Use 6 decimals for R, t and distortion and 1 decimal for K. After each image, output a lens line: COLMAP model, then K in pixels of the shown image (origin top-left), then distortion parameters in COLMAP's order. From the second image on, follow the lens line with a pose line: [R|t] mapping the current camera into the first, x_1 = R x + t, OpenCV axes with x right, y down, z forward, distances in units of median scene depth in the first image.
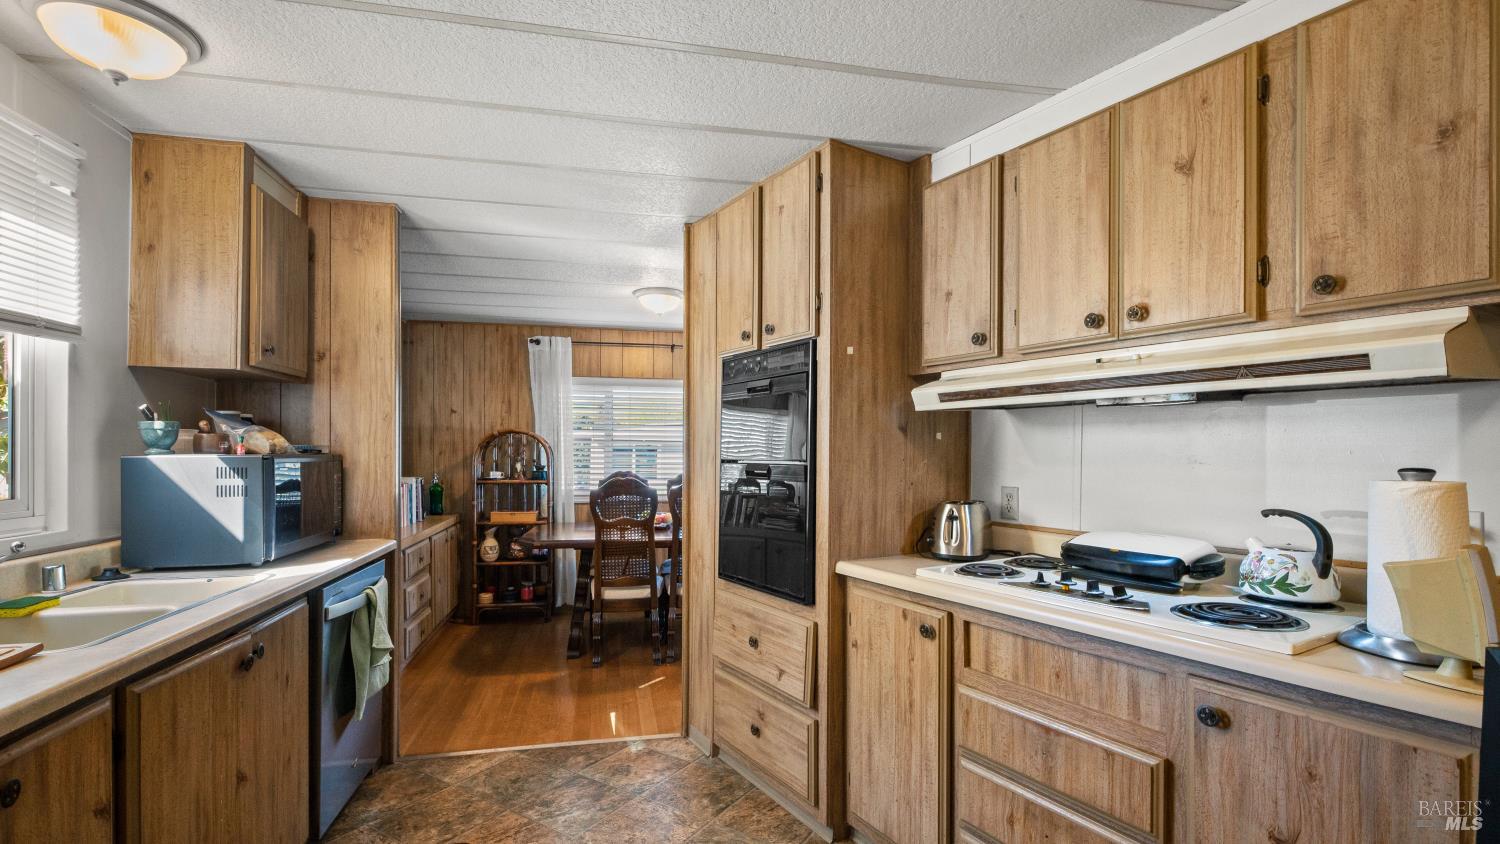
lens RADIAL K [[699.6, 0, 750.0], [0, 699.6, 422.0], [0, 0, 1]] dist [0.006106, 0.000246]
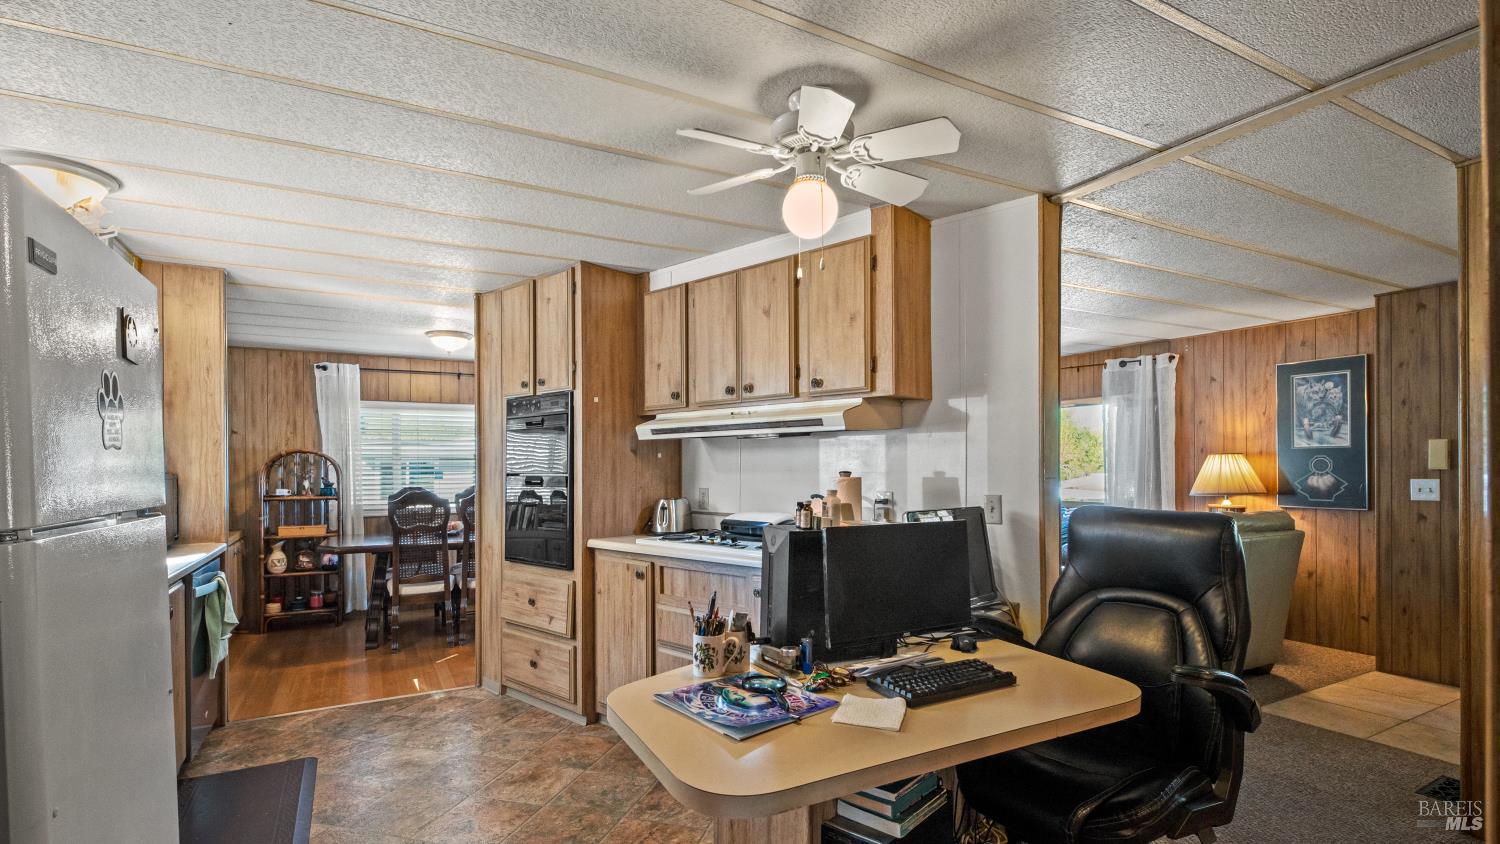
lens RADIAL K [[705.4, 0, 743.6], [0, 705.4, 454.6], [0, 0, 1]] dist [0.002441, -0.000145]
pose [[0.959384, -0.006873, 0.282019, 0.014987], [-0.000345, 0.999674, 0.025534, -0.018579], [-0.282103, -0.024594, 0.959069, -0.453700]]
